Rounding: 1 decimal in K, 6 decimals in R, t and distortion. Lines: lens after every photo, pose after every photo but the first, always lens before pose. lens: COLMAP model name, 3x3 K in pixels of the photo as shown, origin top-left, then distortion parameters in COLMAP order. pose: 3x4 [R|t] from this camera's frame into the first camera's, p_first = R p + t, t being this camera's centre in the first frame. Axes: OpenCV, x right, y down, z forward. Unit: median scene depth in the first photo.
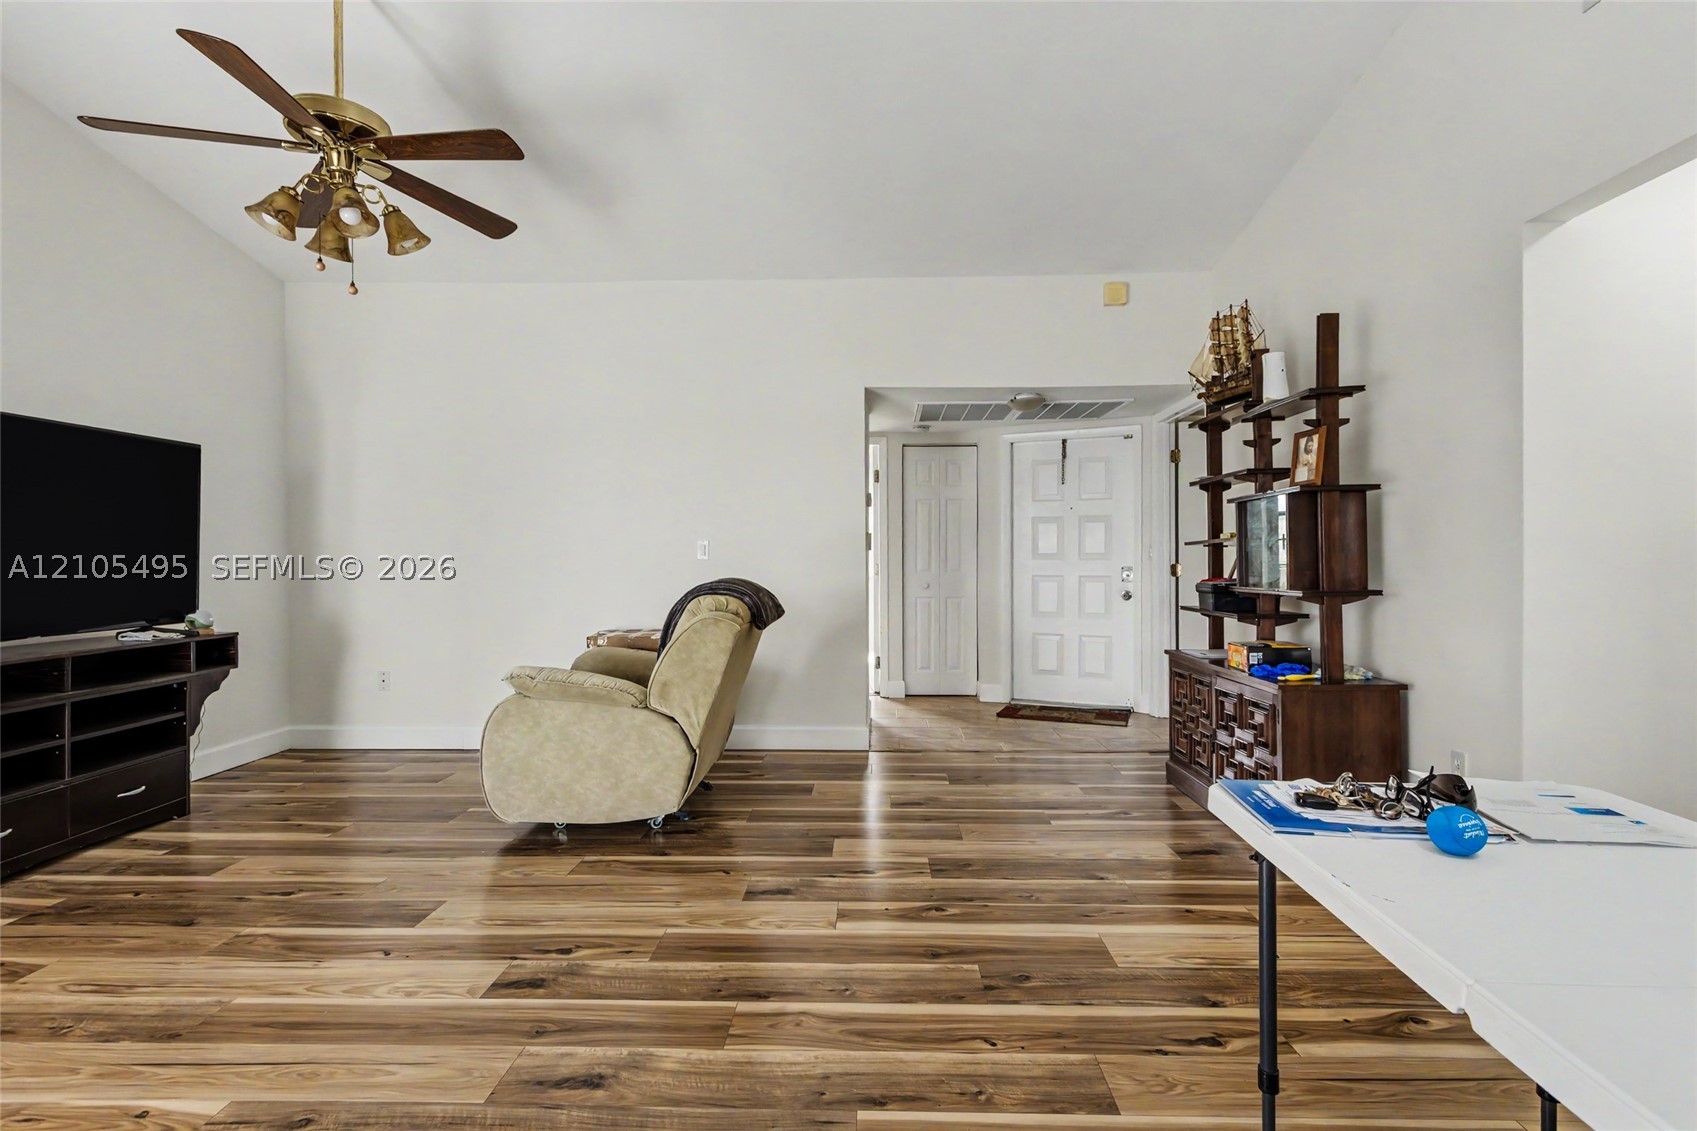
lens RADIAL K [[783.0, 0, 845.2], [0, 783.0, 559.9], [0, 0, 1]] dist [0.001491, -0.001357]
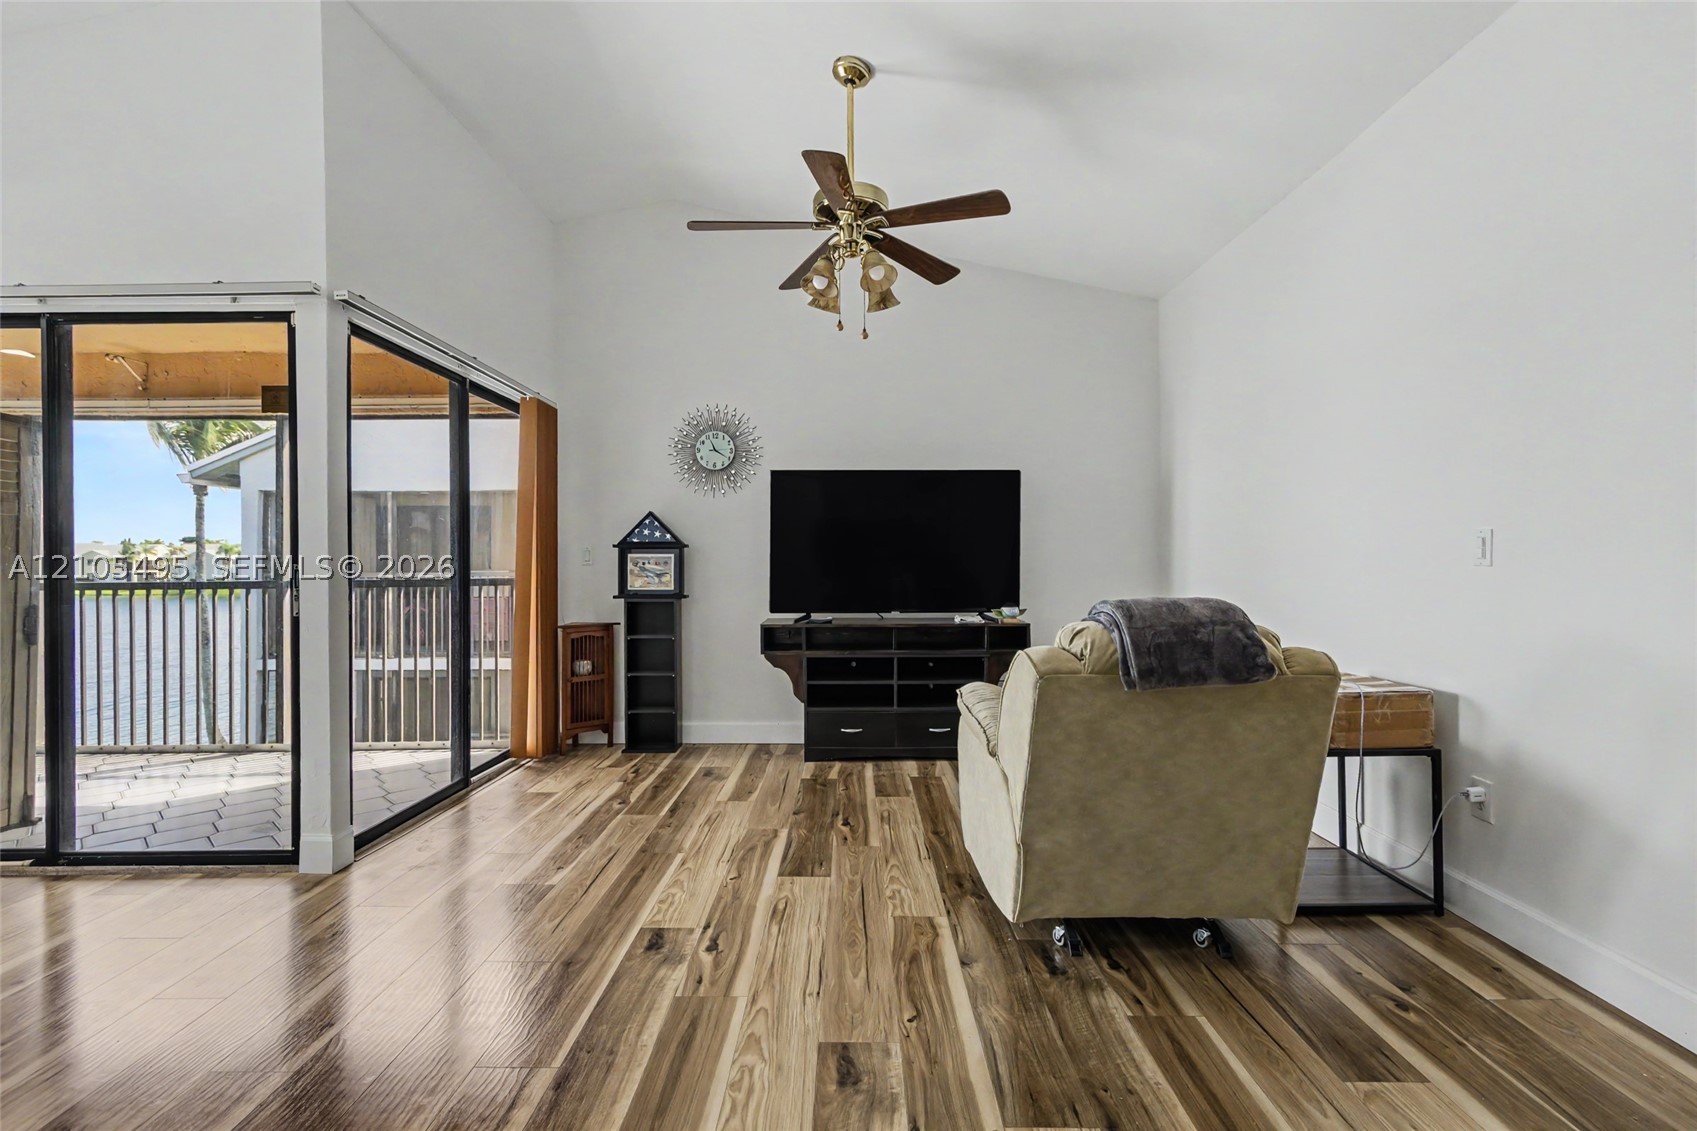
lens RADIAL K [[774.8, 0, 845.6], [0, 774.8, 559.7], [0, 0, 1]] dist [0.003445, -0.000244]
pose [[0.030317, 0.002067, -0.999538, 0.500918], [0.000603, 0.999998, 0.002086, -0.008440], [0.999540, -0.000666, 0.030316, 0.864935]]
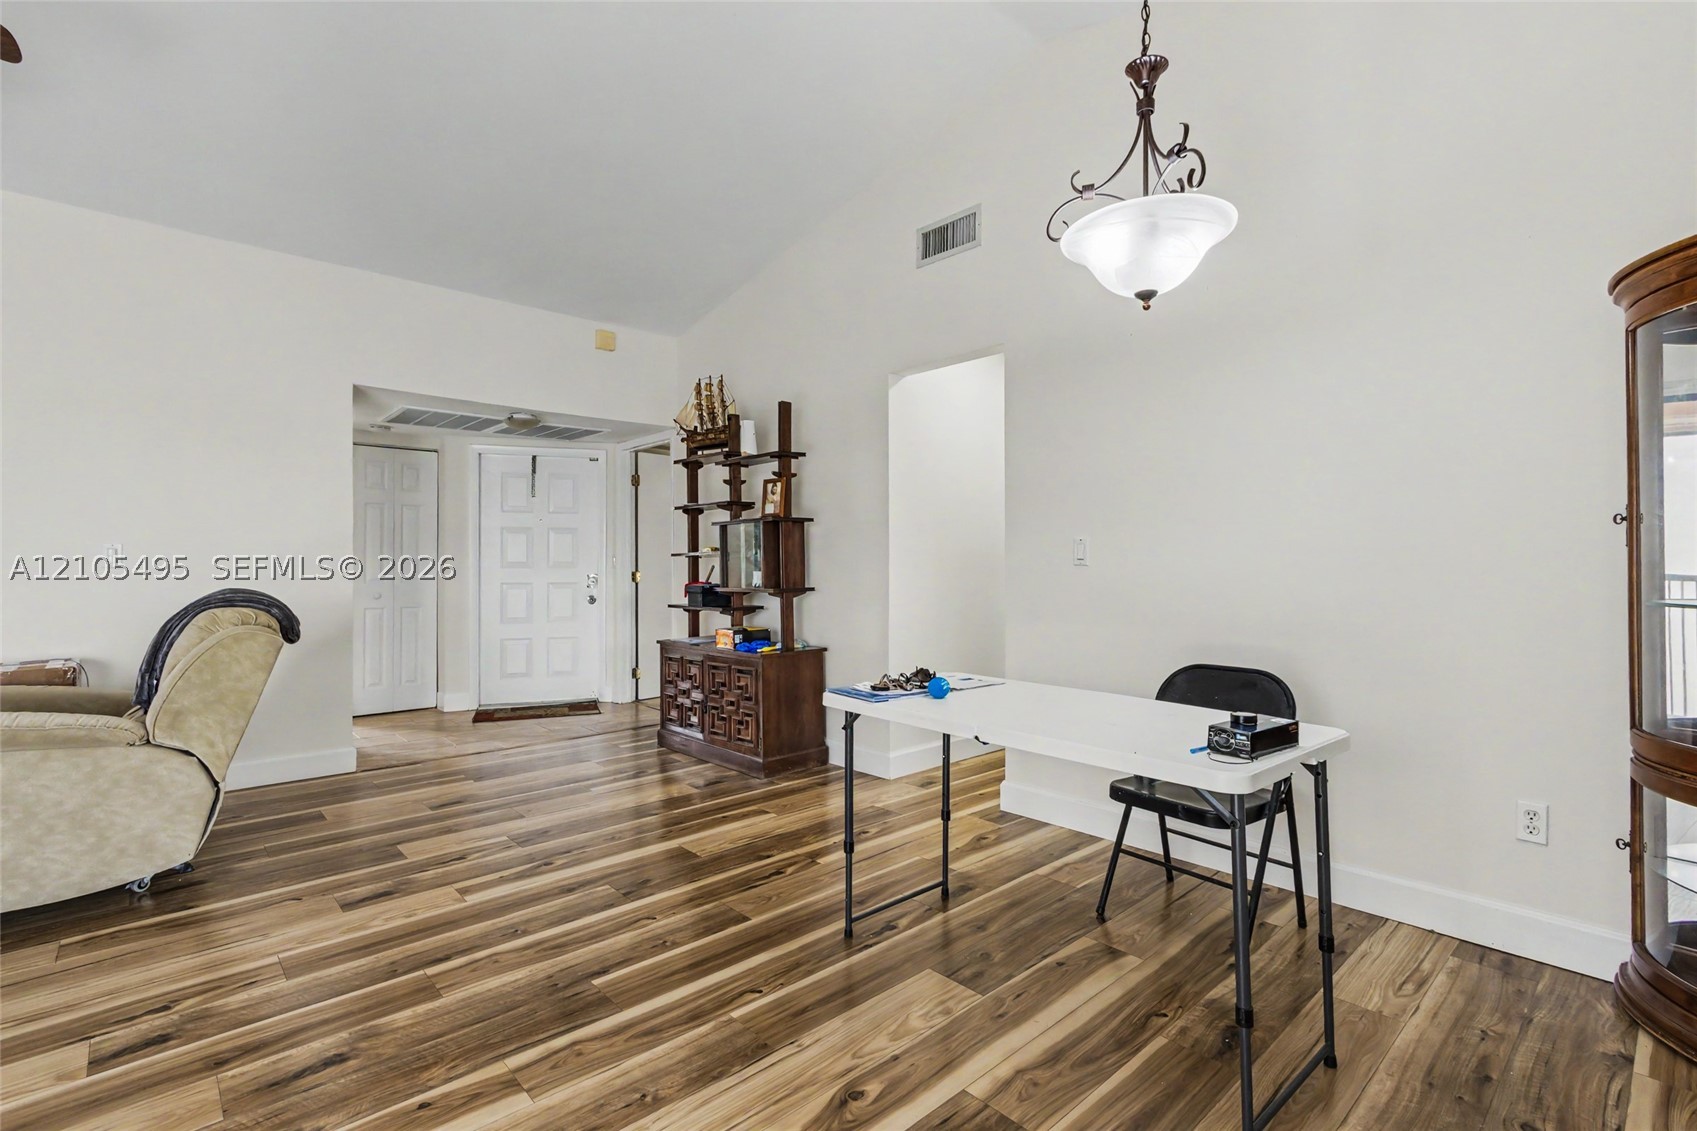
lens RADIAL K [[788.8, 0, 860.4], [0, 788.8, 560.0], [0, 0, 1]] dist [0.000646, -0.000277]
pose [[0.706314, 0.006425, 0.707869, -0.326951], [0.001544, 0.999942, -0.010616, 0.001342], [-0.707897, 0.008591, 0.706264, -0.147293]]
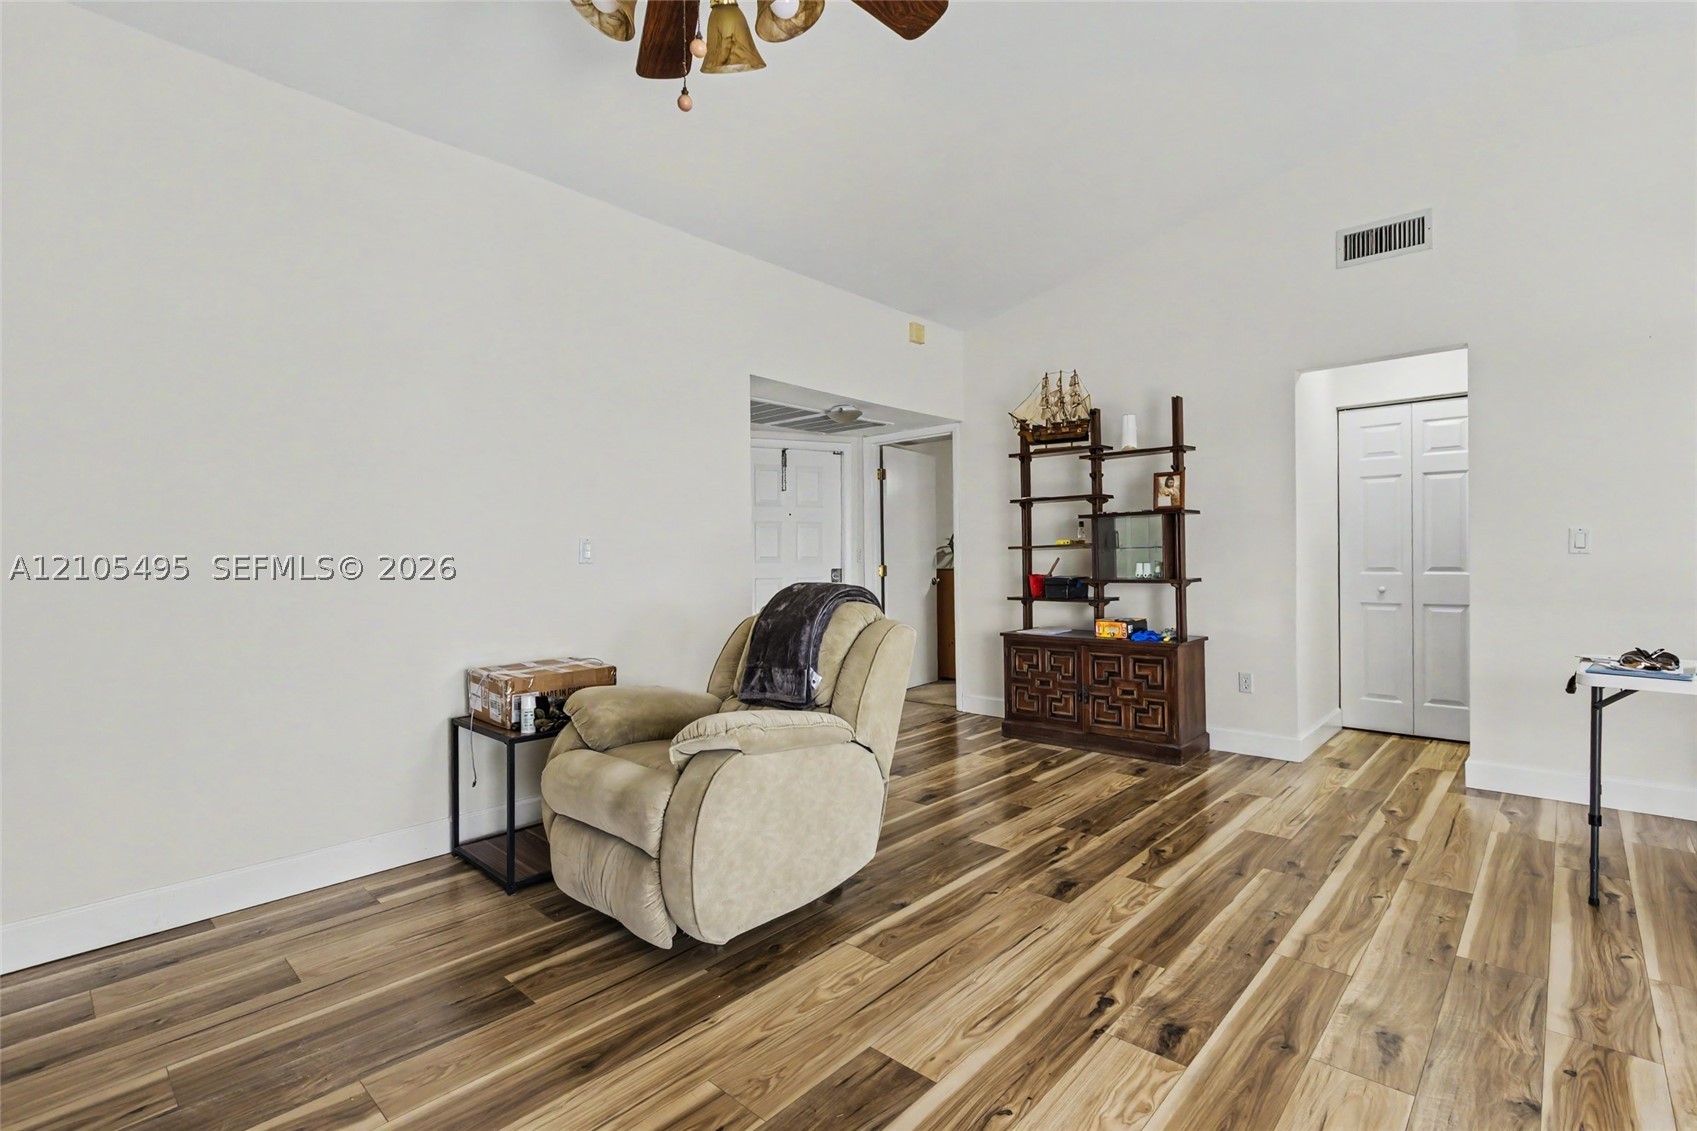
lens RADIAL K [[785.4, 0, 847.0], [0, 785.4, 560.0], [0, 0, 1]] dist [0.004912, -0.003701]
pose [[0.650458, -0.003878, 0.759532, -0.922948], [0.009267, 0.999953, -0.002830, 0.000075], [-0.759486, 0.008879, 0.650464, 0.483657]]
